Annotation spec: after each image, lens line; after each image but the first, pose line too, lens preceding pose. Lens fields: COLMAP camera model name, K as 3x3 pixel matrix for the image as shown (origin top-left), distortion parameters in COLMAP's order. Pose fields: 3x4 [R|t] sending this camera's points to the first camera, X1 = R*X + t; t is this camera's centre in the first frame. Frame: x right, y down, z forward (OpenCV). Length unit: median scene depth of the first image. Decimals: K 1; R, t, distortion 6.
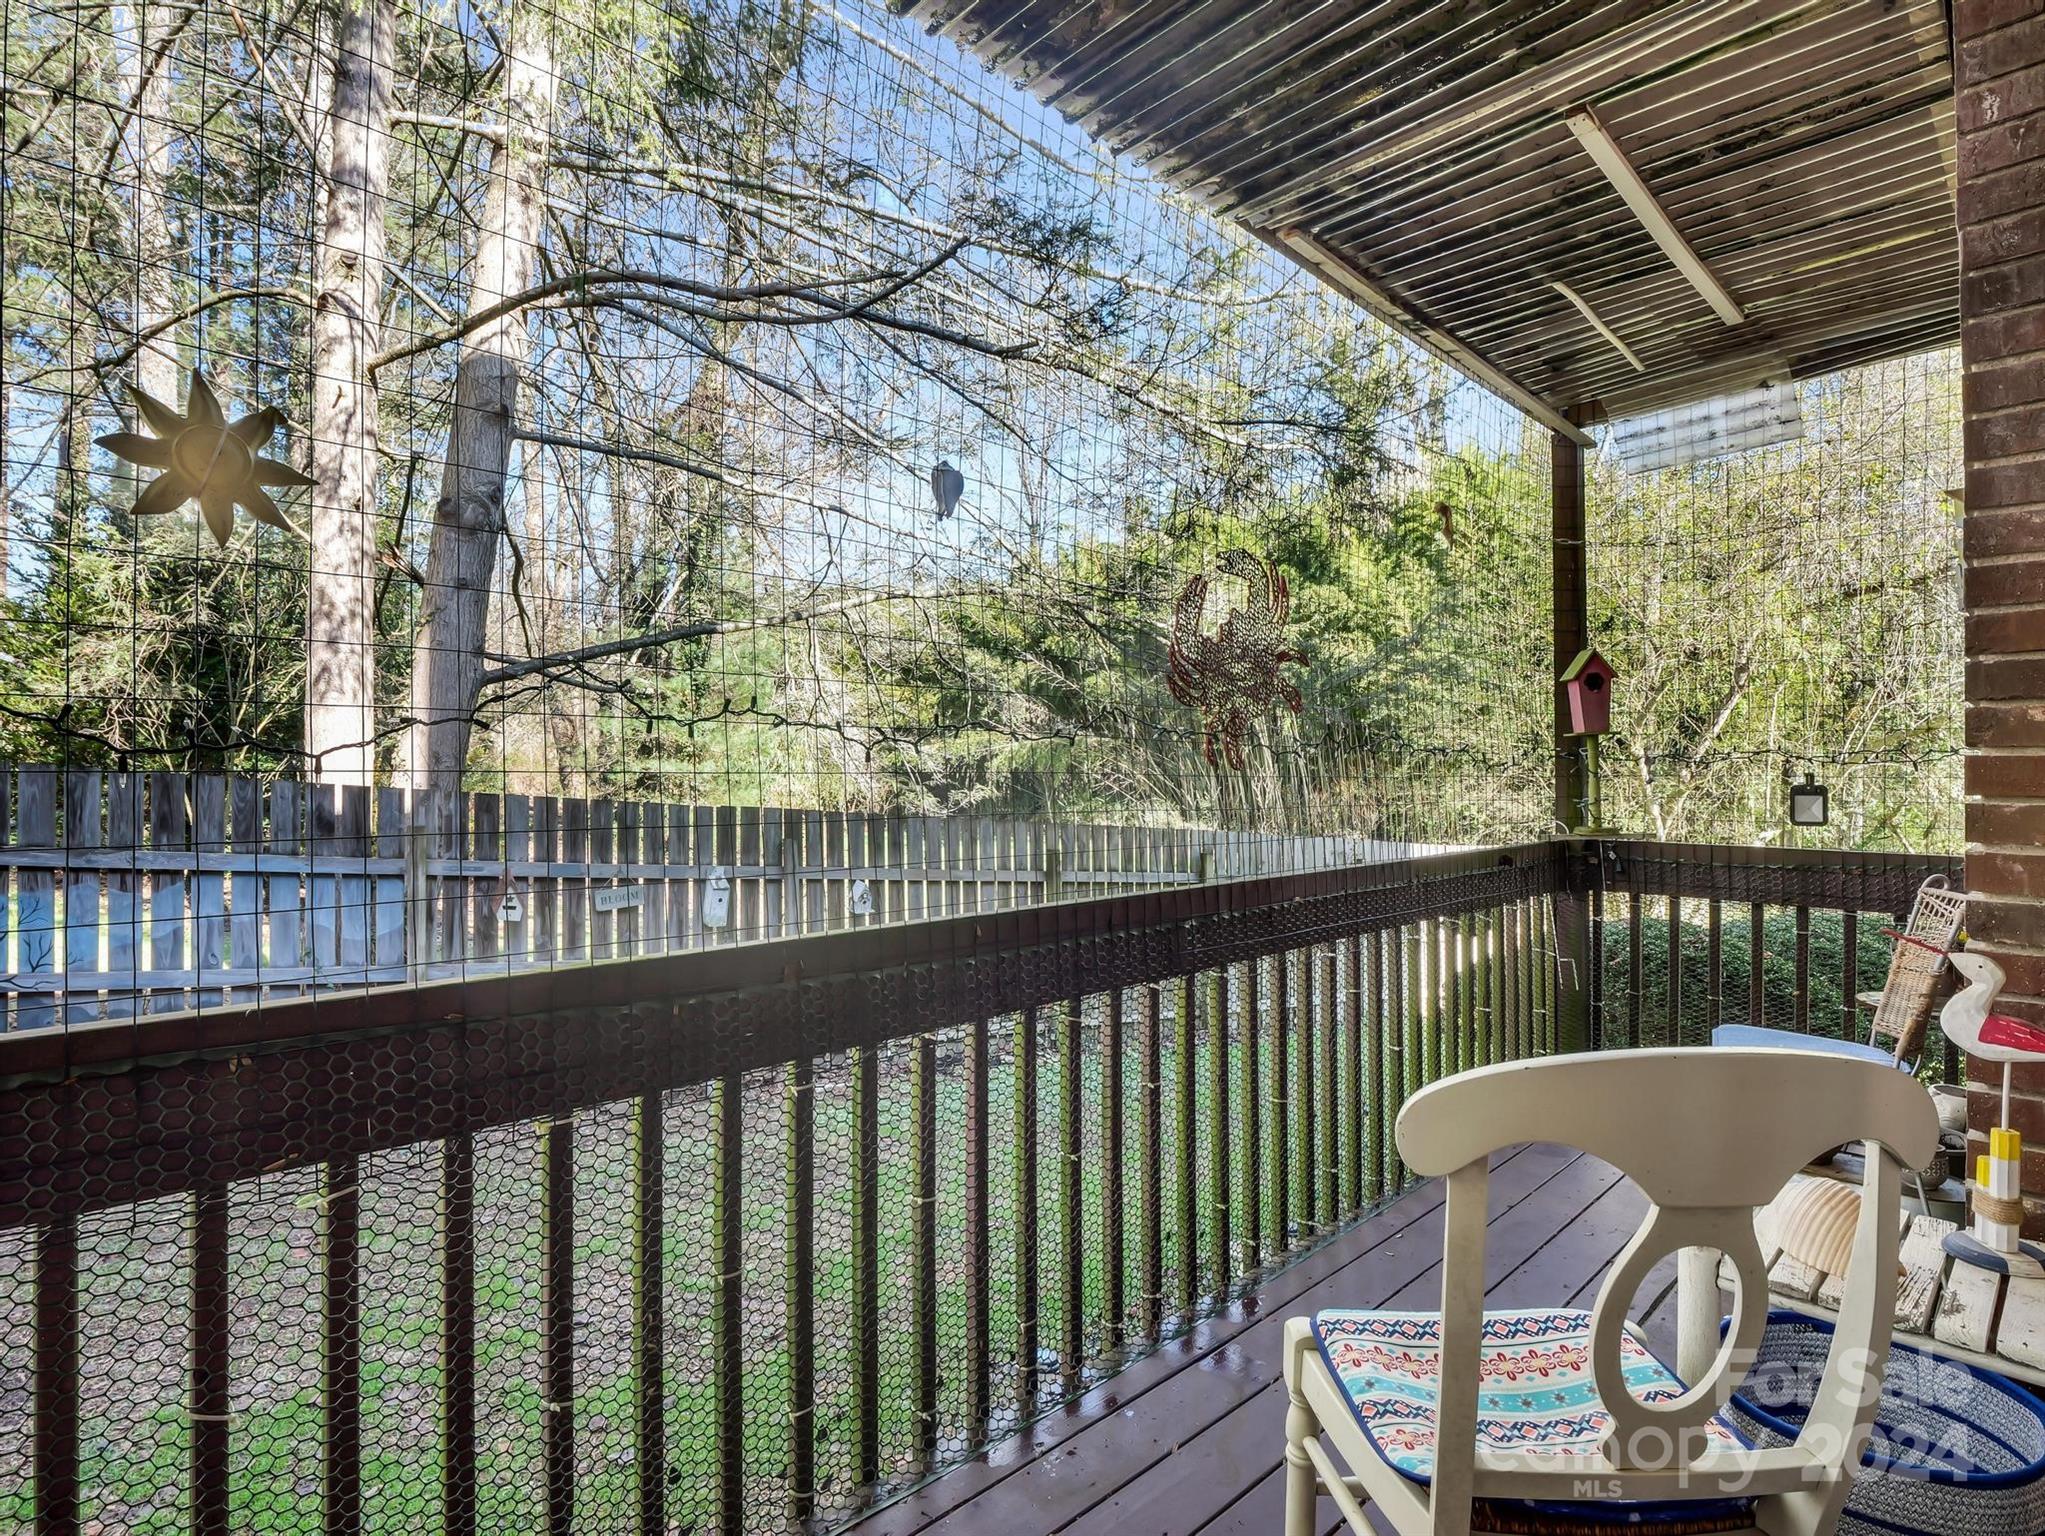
lens RADIAL K [[1003.4, 0, 987.9], [0, 1003.4, 754.1], [0, 0, 1]] dist [-0.014787, -0.007115]
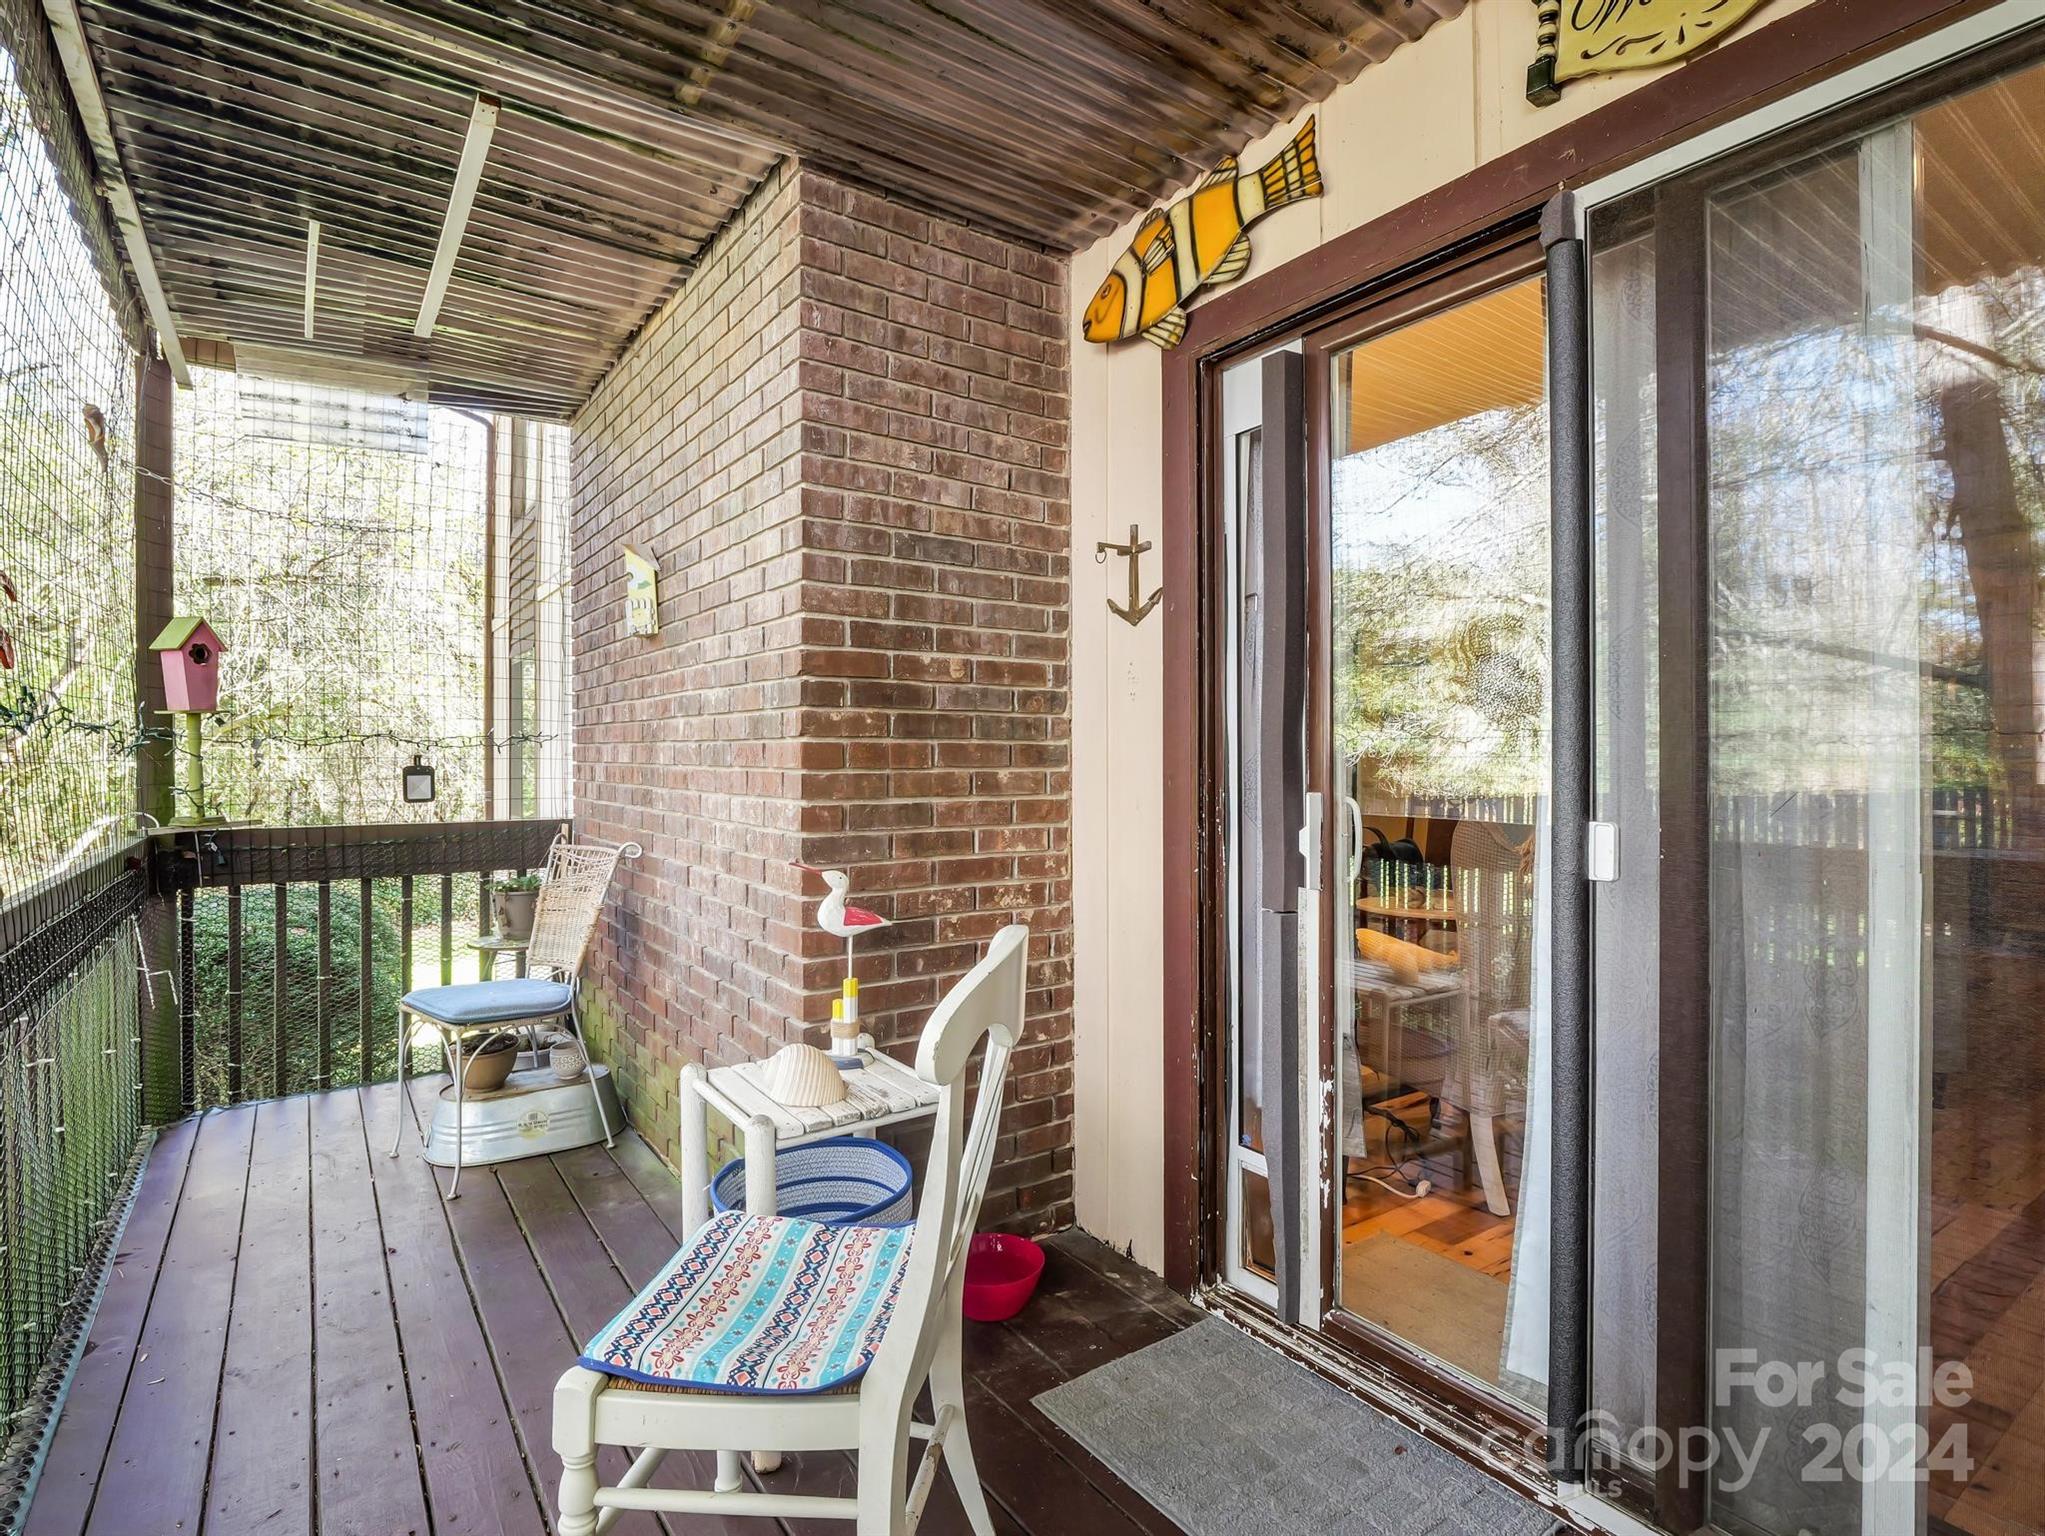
lens RADIAL K [[1003.4, 0, 987.9], [0, 1003.4, 754.1], [0, 0, 1]] dist [-0.014787, -0.007115]
pose [[0.137214, -0.004635, 0.990531, -0.226415], [-0.013523, 0.999887, 0.006552, 0.002125], [-0.990449, -0.014294, 0.137135, 0.232208]]
